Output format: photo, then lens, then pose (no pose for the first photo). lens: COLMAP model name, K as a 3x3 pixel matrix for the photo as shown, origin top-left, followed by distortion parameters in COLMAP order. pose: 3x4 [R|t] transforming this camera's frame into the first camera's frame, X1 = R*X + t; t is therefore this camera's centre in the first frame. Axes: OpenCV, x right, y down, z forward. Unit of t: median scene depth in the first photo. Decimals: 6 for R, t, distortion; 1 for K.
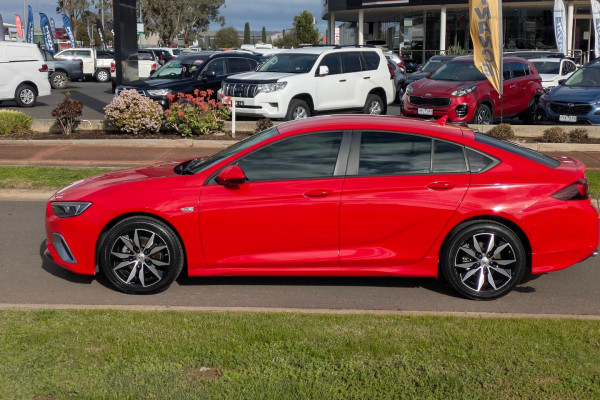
lens RADIAL K [[905.9, 0, 300.0], [0, 905.9, 200.0], [0, 0, 1]] dist [0.117969, -0.084339]
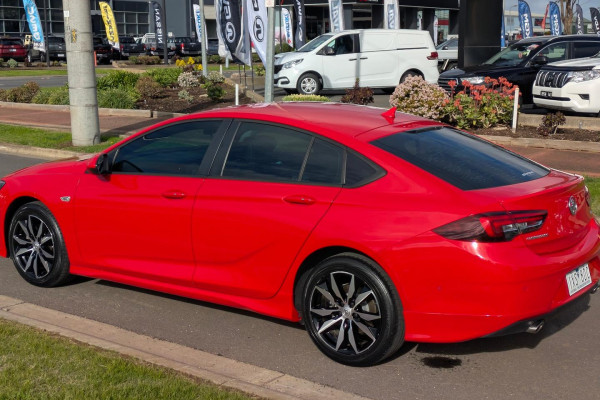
lens RADIAL K [[905.9, 0, 300.0], [0, 905.9, 200.0], [0, 0, 1]] dist [0.117969, -0.084339]
pose [[0.815124, 0.096341, -0.571218, 0.570587], [-0.091601, 0.995104, 0.037120, -0.042679], [0.571998, 0.022067, 0.819958, 0.388654]]
